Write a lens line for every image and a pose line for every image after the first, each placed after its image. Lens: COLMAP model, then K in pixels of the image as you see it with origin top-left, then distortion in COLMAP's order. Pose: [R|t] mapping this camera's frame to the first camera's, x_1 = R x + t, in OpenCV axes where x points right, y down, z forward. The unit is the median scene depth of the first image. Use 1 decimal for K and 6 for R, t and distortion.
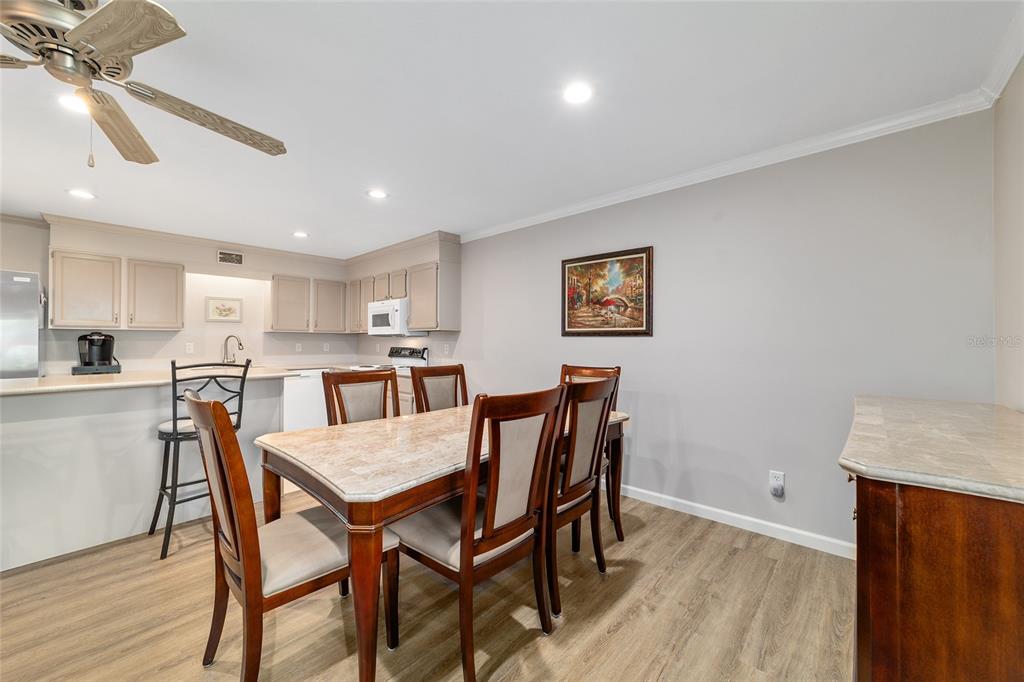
lens RADIAL K [[389.8, 0, 507.2], [0, 389.8, 338.8], [0, 0, 1]] dist [-0.005769, 0.002433]
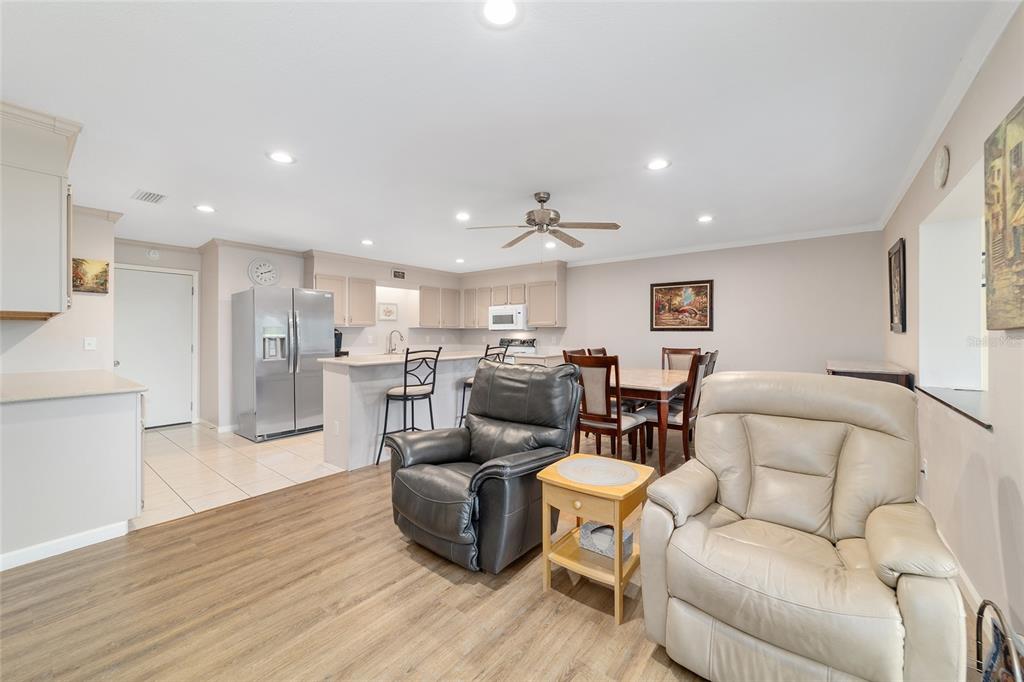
lens RADIAL K [[389.8, 0, 518.3], [0, 389.8, 333.4], [0, 0, 1]] dist [-0.005769, 0.002433]
pose [[0.995921, -0.003030, 0.090175, -0.512202], [0.002635, 0.999986, 0.004503, -0.005364], [-0.090188, -0.004247, 0.995916, -0.517616]]
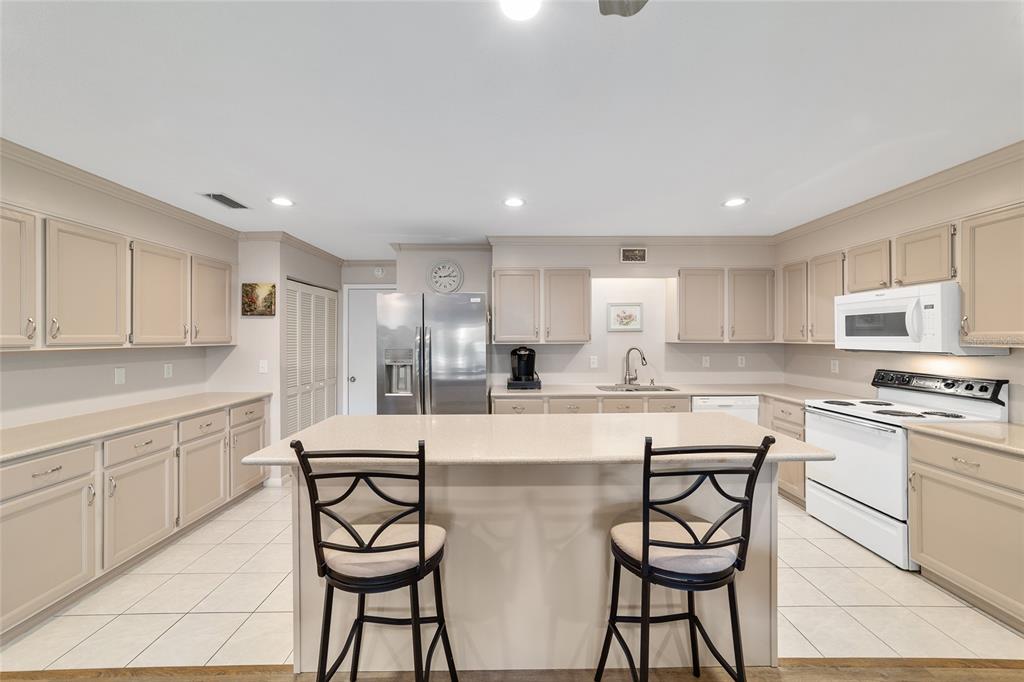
lens RADIAL K [[389.8, 0, 510.4], [0, 389.8, 337.5], [0, 0, 1]] dist [-0.005769, 0.002433]
pose [[0.681536, -0.002085, -0.731782, -0.350966], [0.009369, 0.999939, 0.005877, -0.048913], [0.731725, -0.010862, 0.681514, 0.297242]]
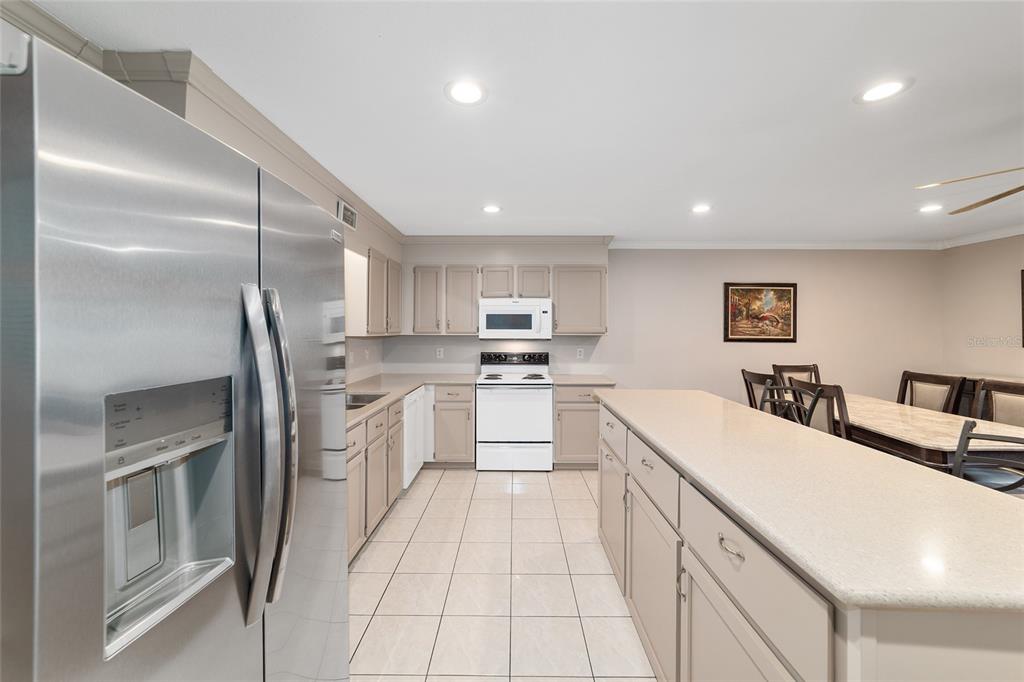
lens RADIAL K [[389.8, 0, 511.1], [0, 389.8, 324.7], [0, 0, 1]] dist [-0.005769, 0.002433]
pose [[0.739150, 0.009926, 0.673468, -1.151512], [-0.006732, 0.999950, -0.007350, -0.045023], [-0.673507, 0.000899, 0.739180, 0.489063]]
